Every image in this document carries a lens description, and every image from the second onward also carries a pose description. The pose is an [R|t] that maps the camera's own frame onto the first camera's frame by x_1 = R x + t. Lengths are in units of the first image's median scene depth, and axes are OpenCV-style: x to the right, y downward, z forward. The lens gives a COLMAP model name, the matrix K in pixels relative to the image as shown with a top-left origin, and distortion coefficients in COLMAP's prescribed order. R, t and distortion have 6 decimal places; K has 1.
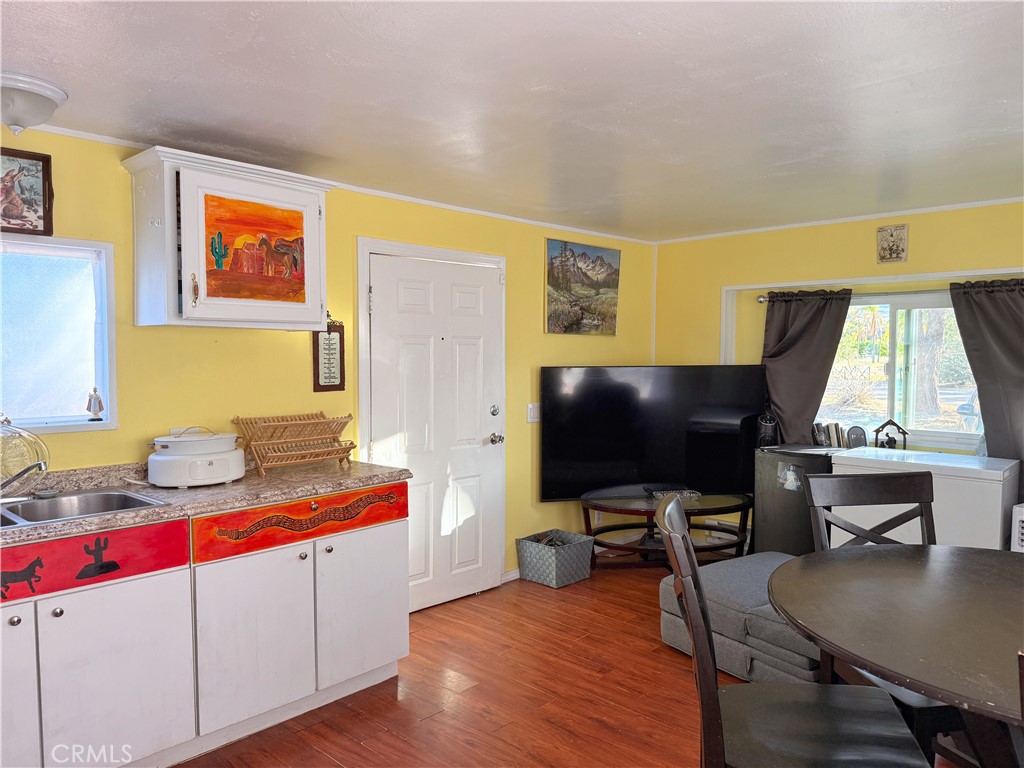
lens RADIAL K [[737.0, 0, 514.0], [0, 737.0, 379.8], [0, 0, 1]] dist [0.025060, -0.035042]
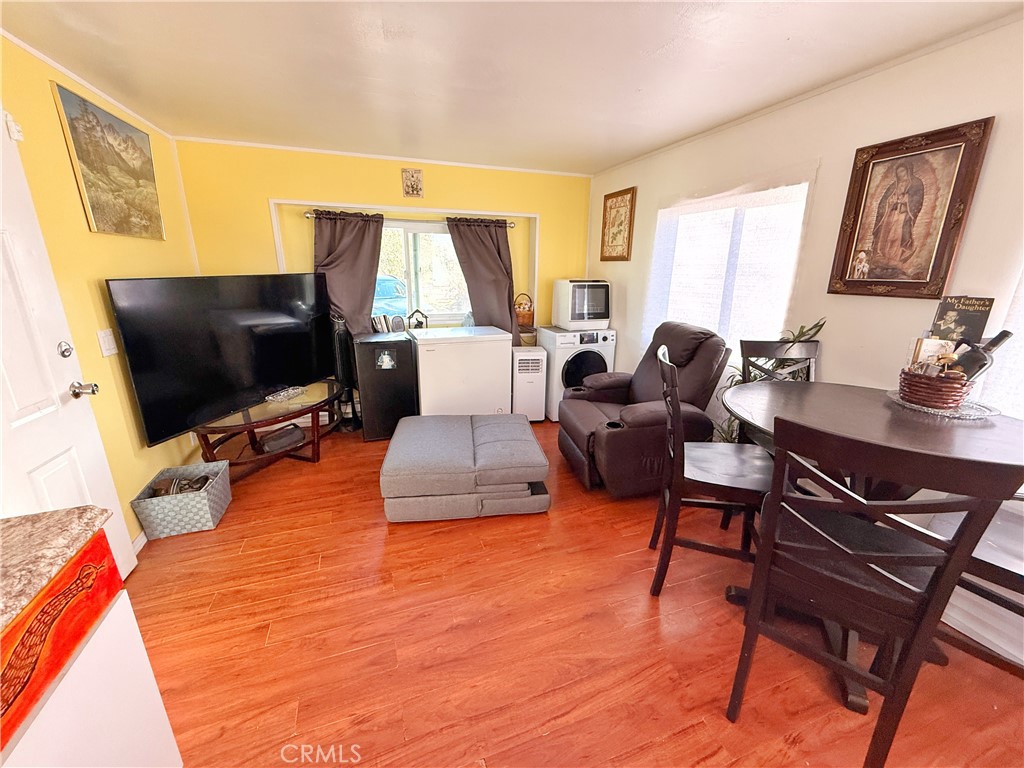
lens RADIAL K [[408.7, 0, 520.2], [0, 408.7, 383.7], [0, 0, 1]] dist [0.002015, 0.000424]
pose [[0.435744, -0.248113, 0.865198, -0.162657], [0.020445, 0.963736, 0.266074, -0.017909], [-0.899838, -0.098251, 0.425015, 0.430887]]
